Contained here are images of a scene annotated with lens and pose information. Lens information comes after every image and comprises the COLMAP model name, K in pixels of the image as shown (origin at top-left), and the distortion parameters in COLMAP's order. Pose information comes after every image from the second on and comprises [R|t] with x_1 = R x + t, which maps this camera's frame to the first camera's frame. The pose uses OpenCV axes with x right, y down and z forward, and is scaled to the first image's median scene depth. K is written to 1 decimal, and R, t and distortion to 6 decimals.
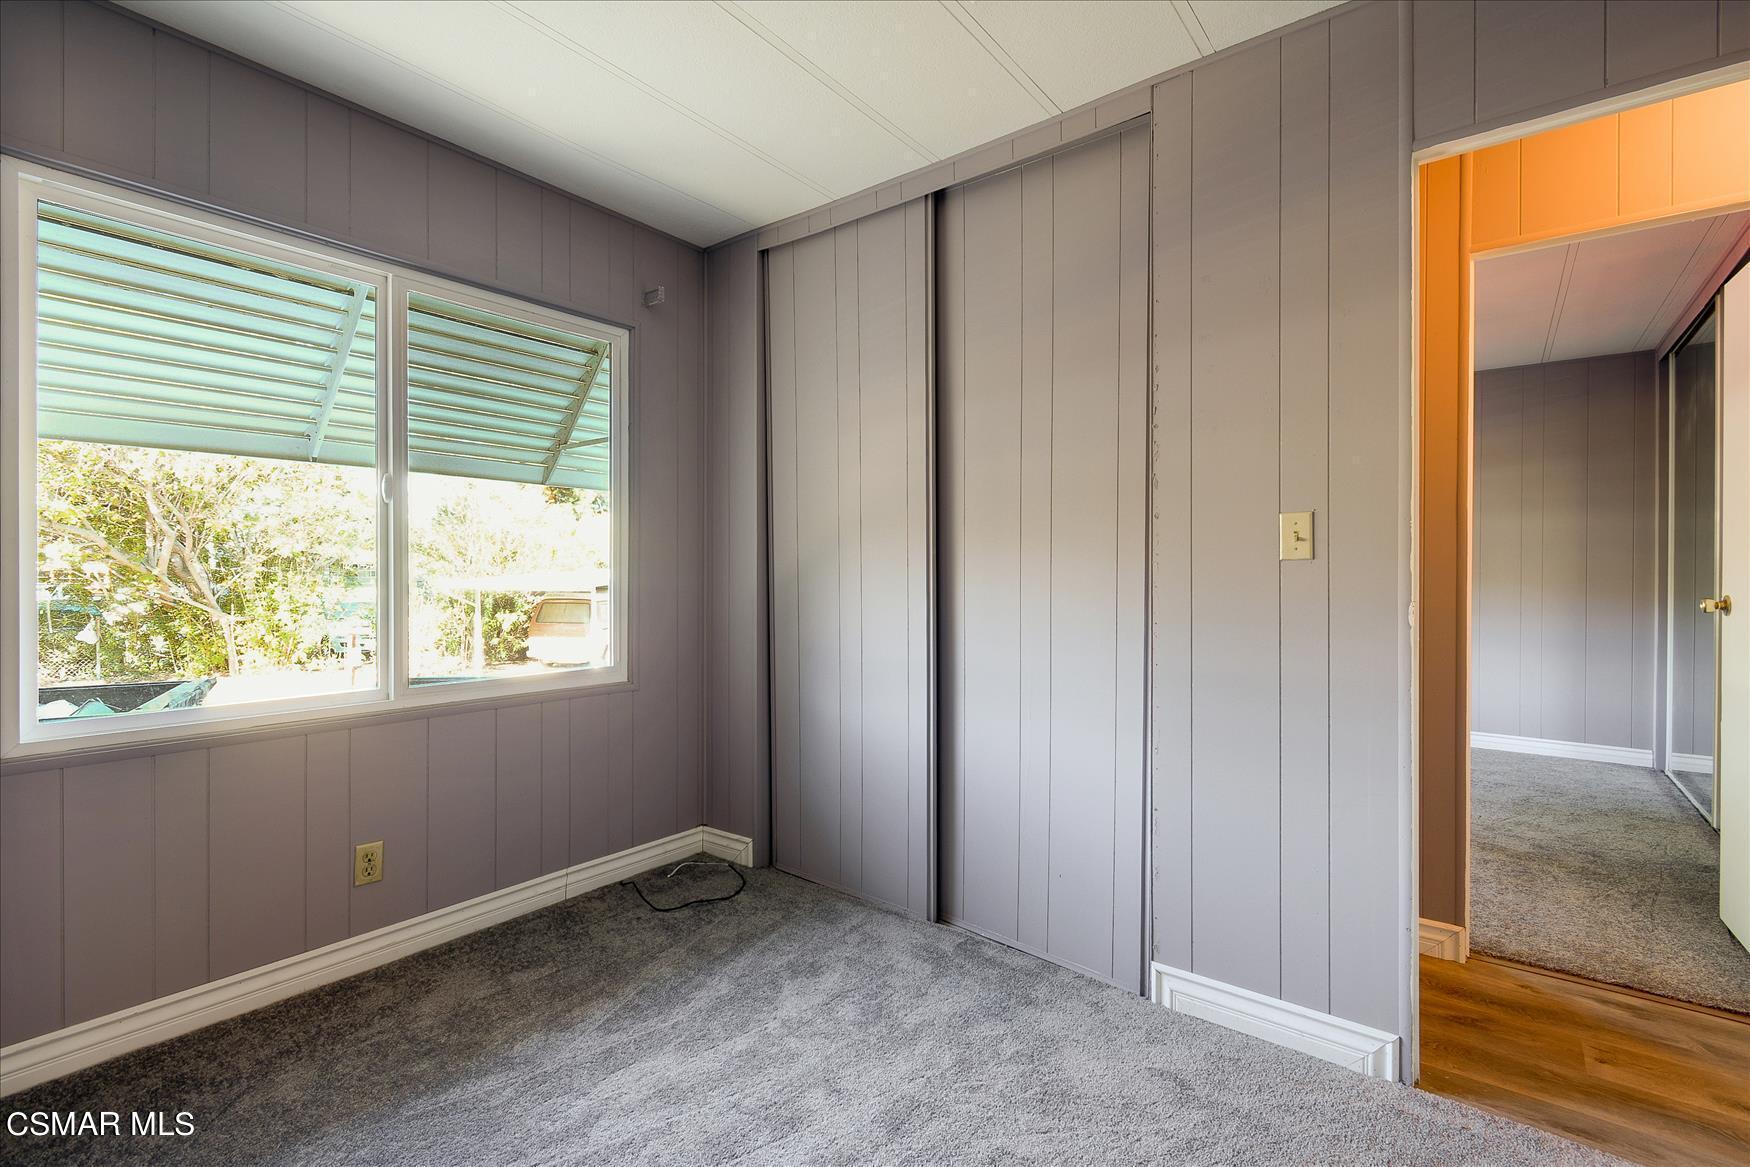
lens RADIAL K [[791.4, 0, 892.5], [0, 791.4, 575.7], [0, 0, 1]] dist [0.008007, -0.003577]
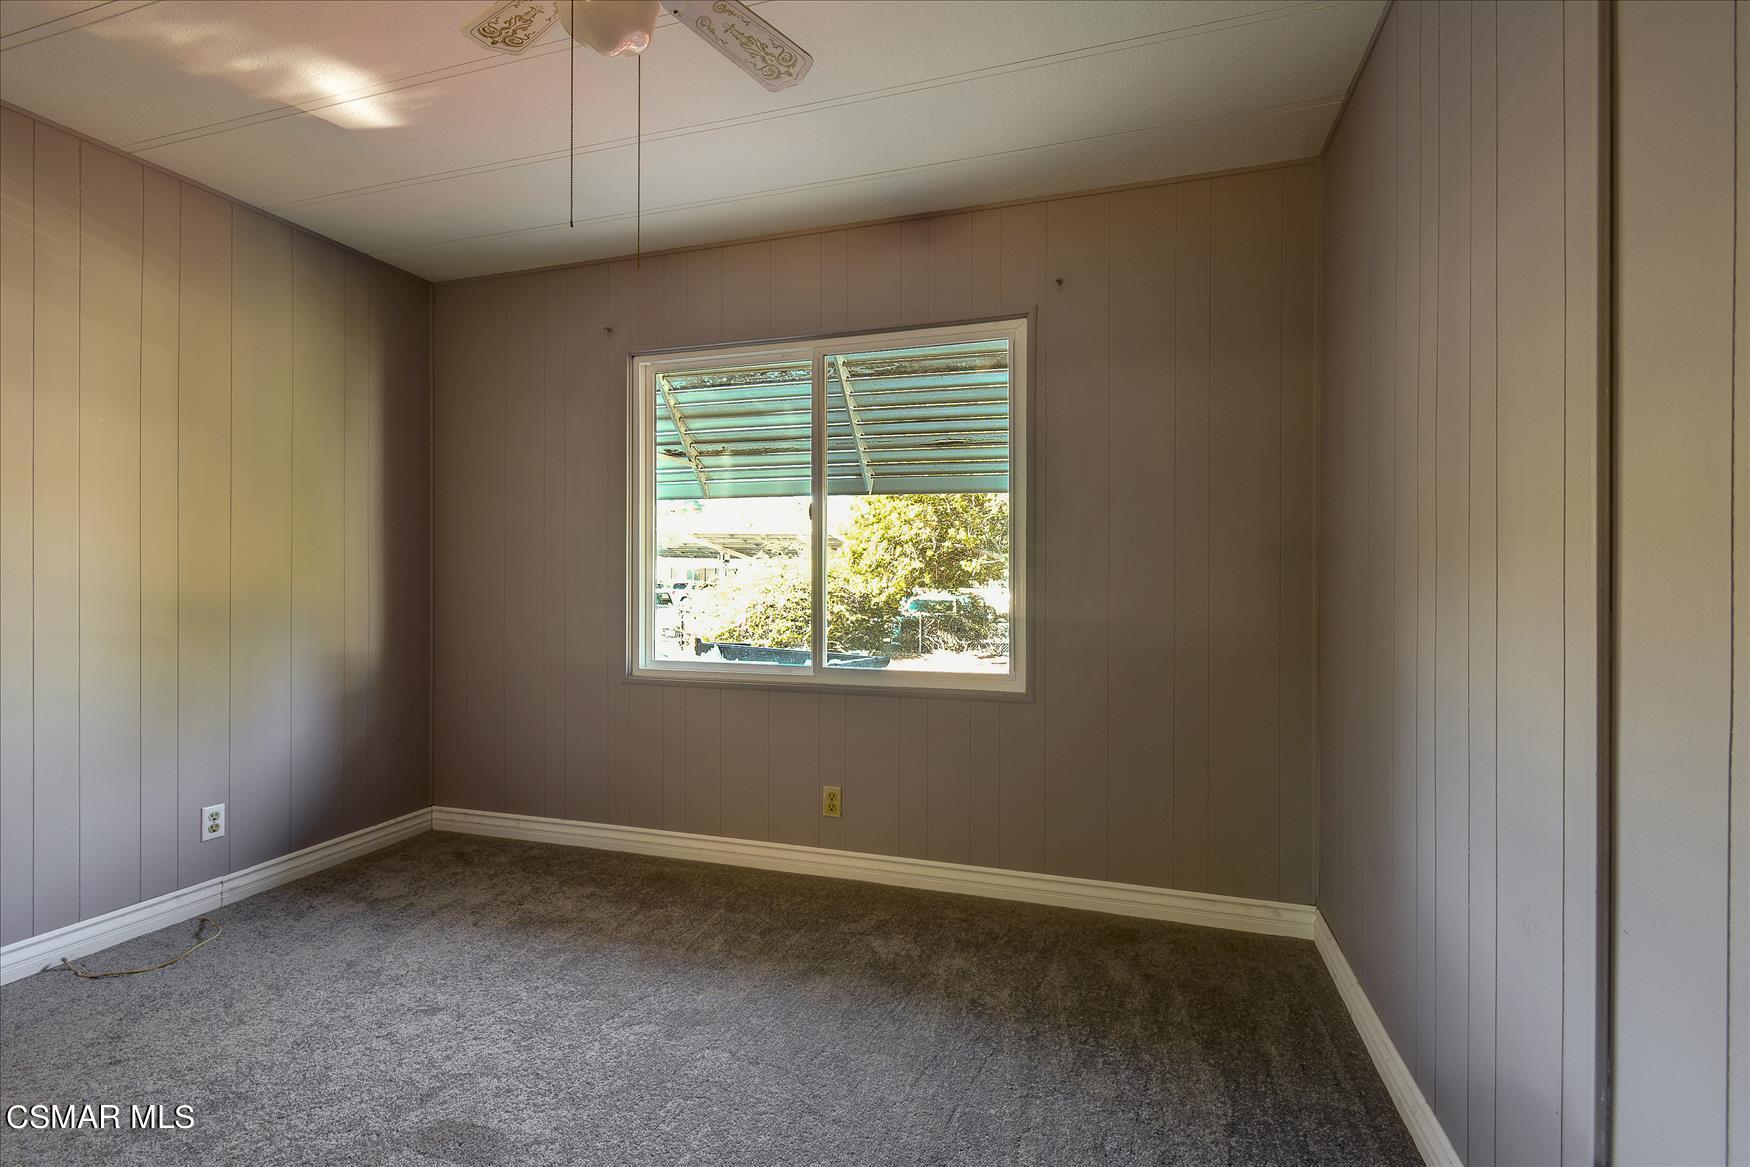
lens RADIAL K [[767.5, 0, 891.7], [0, 767.5, 588.9], [0, 0, 1]] dist [-0.005806, -0.000119]
pose [[0.343587, 0.014446, -0.939010, 0.468472], [-0.007699, 0.999891, 0.012565, -0.003796], [0.939089, 0.002912, 0.343661, 0.554245]]
